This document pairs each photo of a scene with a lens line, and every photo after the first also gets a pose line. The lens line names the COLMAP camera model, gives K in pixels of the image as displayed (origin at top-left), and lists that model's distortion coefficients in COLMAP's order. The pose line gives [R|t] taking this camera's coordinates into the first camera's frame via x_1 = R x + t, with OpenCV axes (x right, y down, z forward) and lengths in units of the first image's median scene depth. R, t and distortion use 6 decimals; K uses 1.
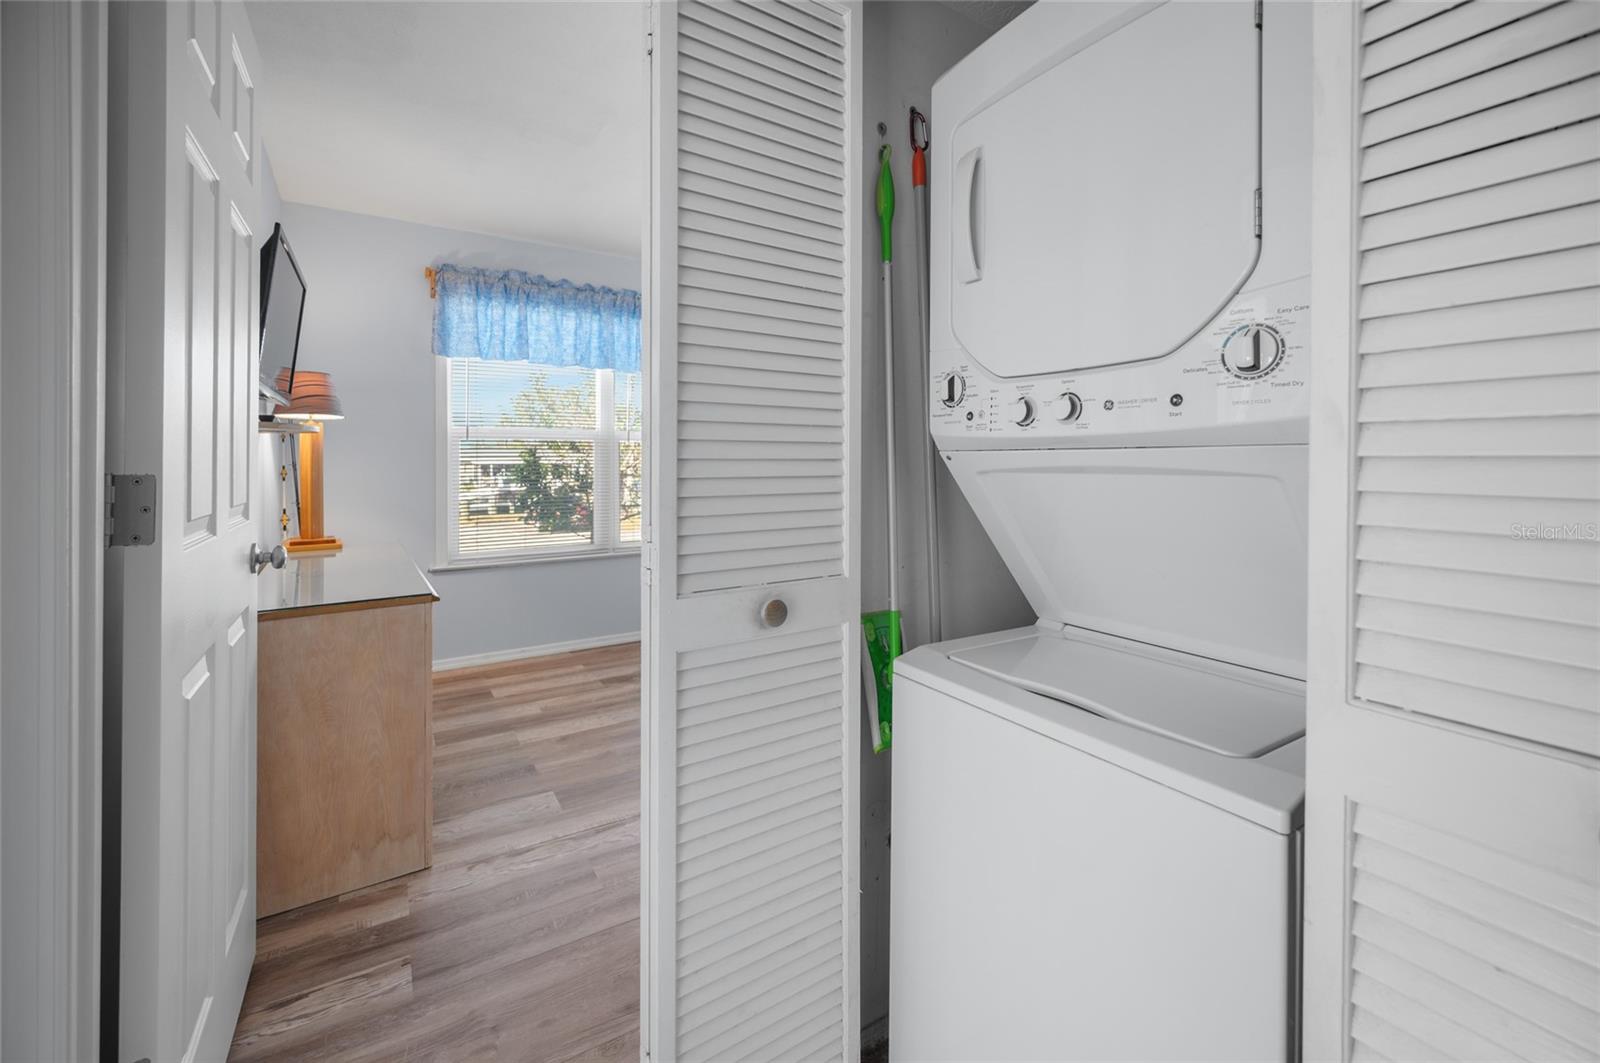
lens RADIAL K [[656.3, 0, 798.8], [0, 656.3, 471.4], [0, 0, 1]] dist [-0.000401, 0.000329]
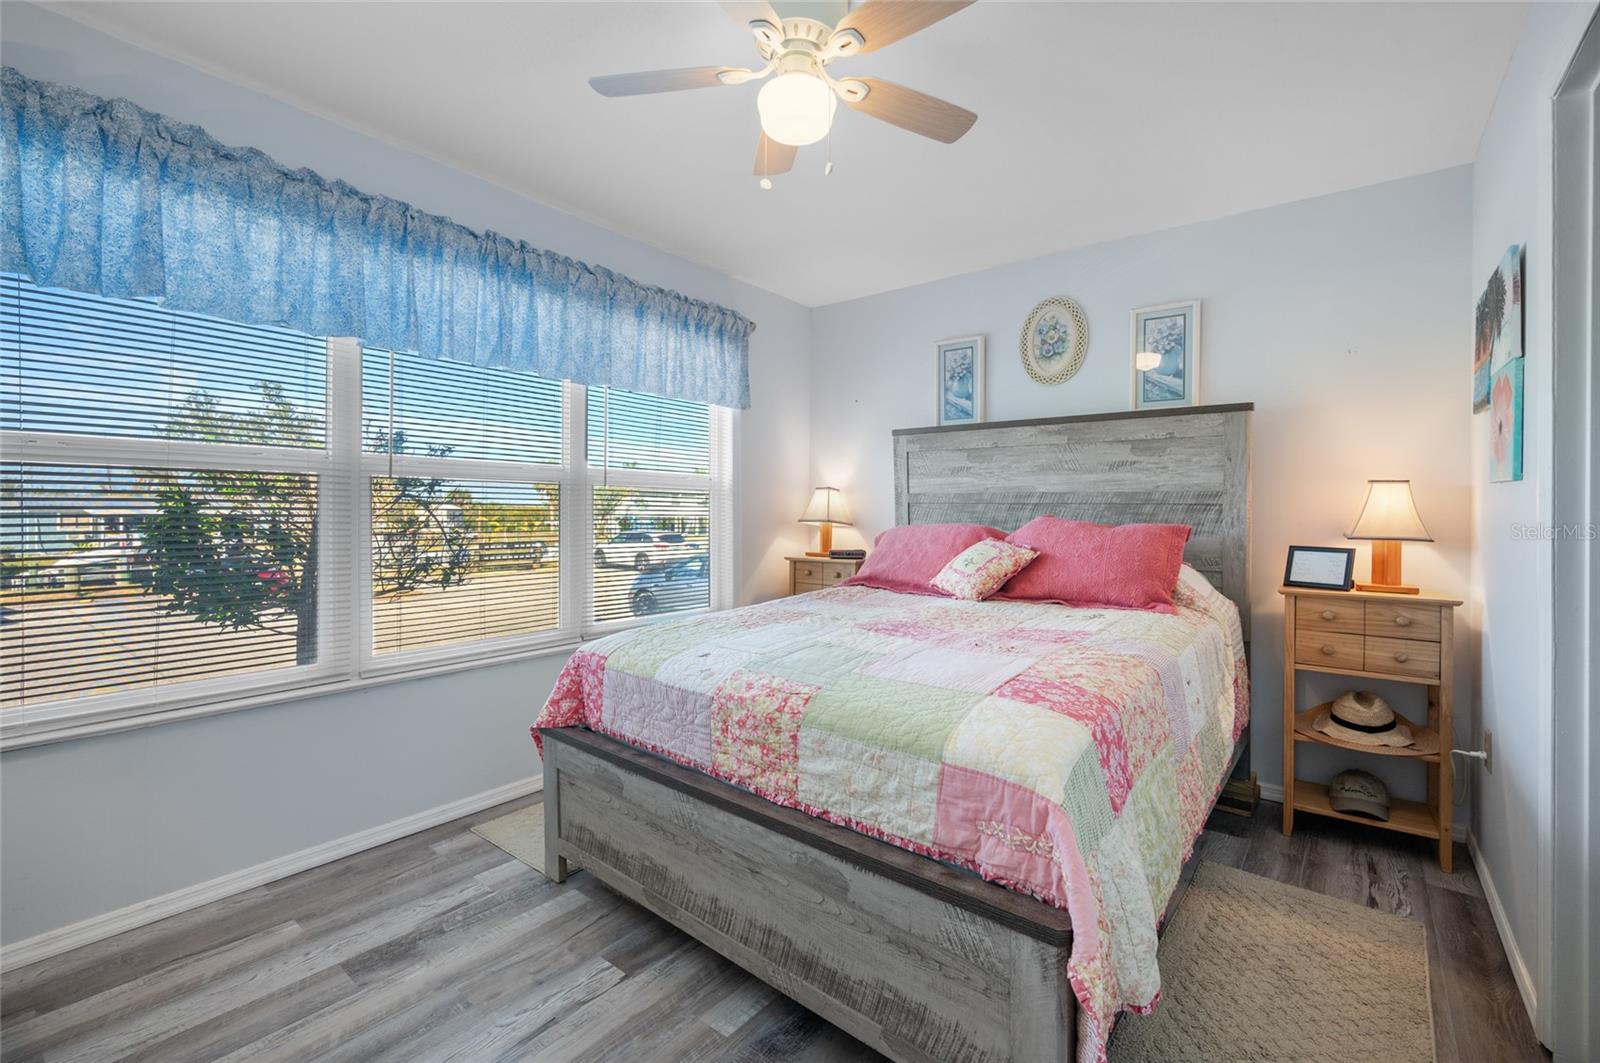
lens RADIAL K [[700.7, 0, 790.3], [0, 700.7, 516.8], [0, 0, 1]] dist [-0.001556, 0.000093]
pose [[0.948192, -0.001402, 0.317694, -0.137270], [0.004090, 0.999961, -0.007796, -0.005519], [-0.317671, 0.008691, 0.948161, 0.360867]]
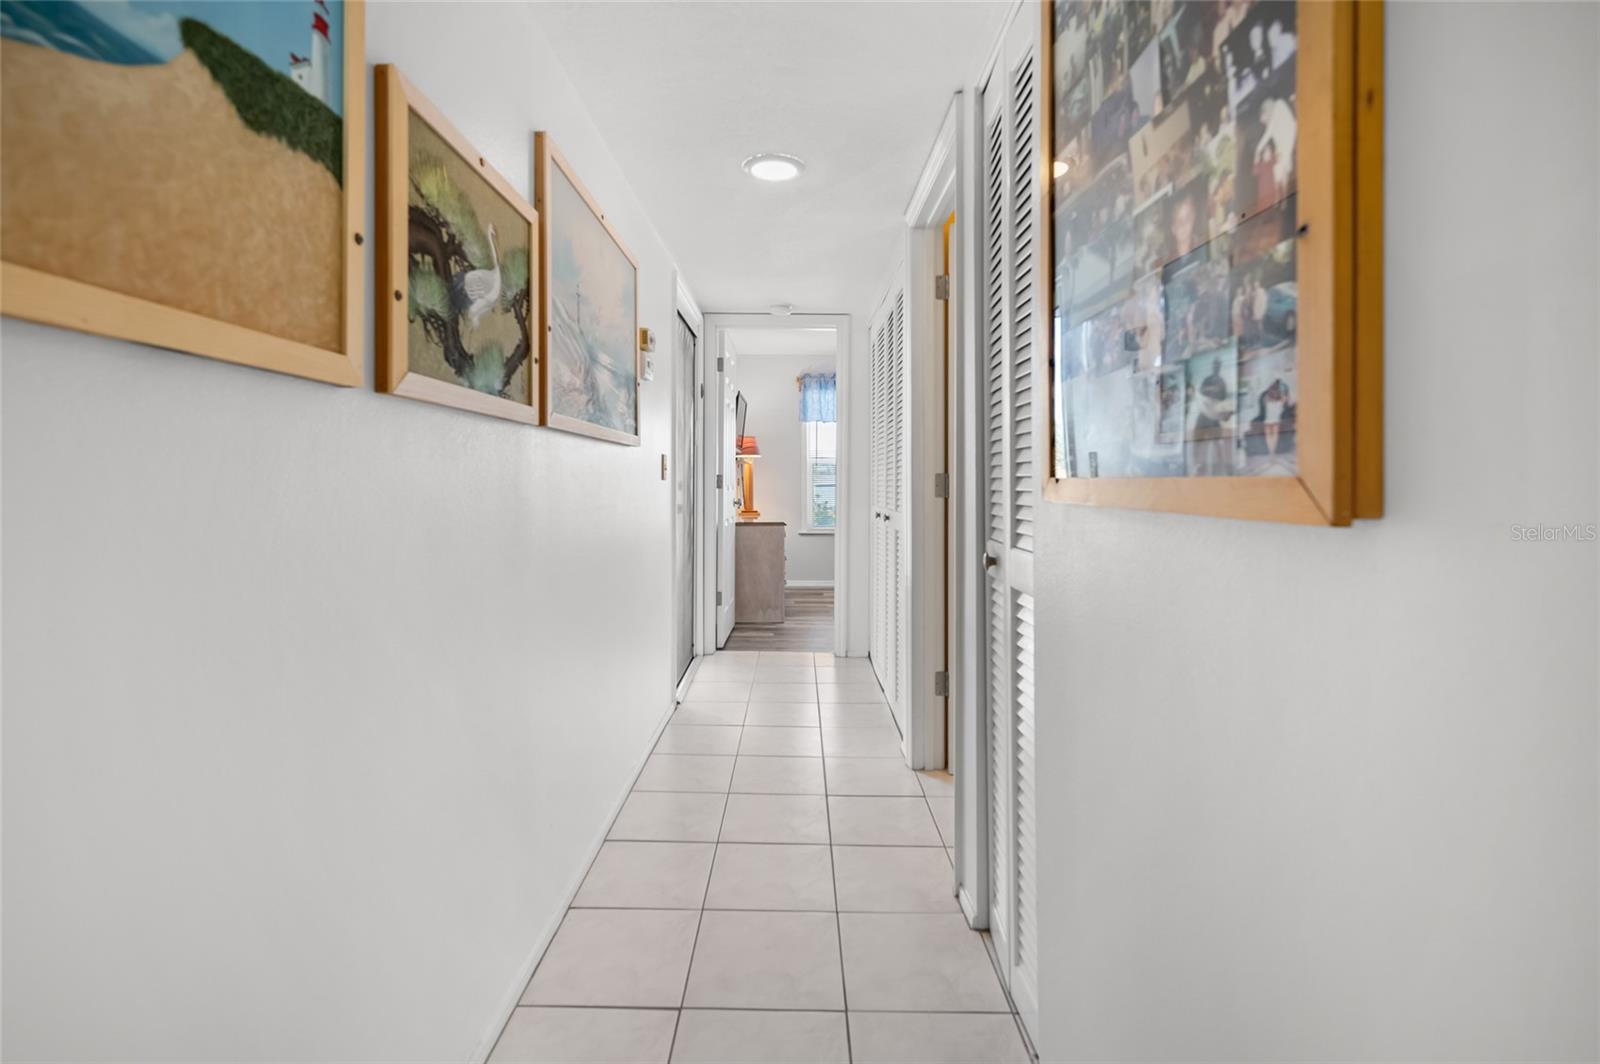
lens RADIAL K [[722.8, 0, 771.0], [0, 722.8, 490.7], [0, 0, 1]] dist [-0.003755, -0.000341]
pose [[0.822751, 0.003447, -0.568391, 0.648537], [-0.006836, 0.999969, -0.003831, 0.038262], [0.568361, 0.007038, 0.822749, -0.887460]]
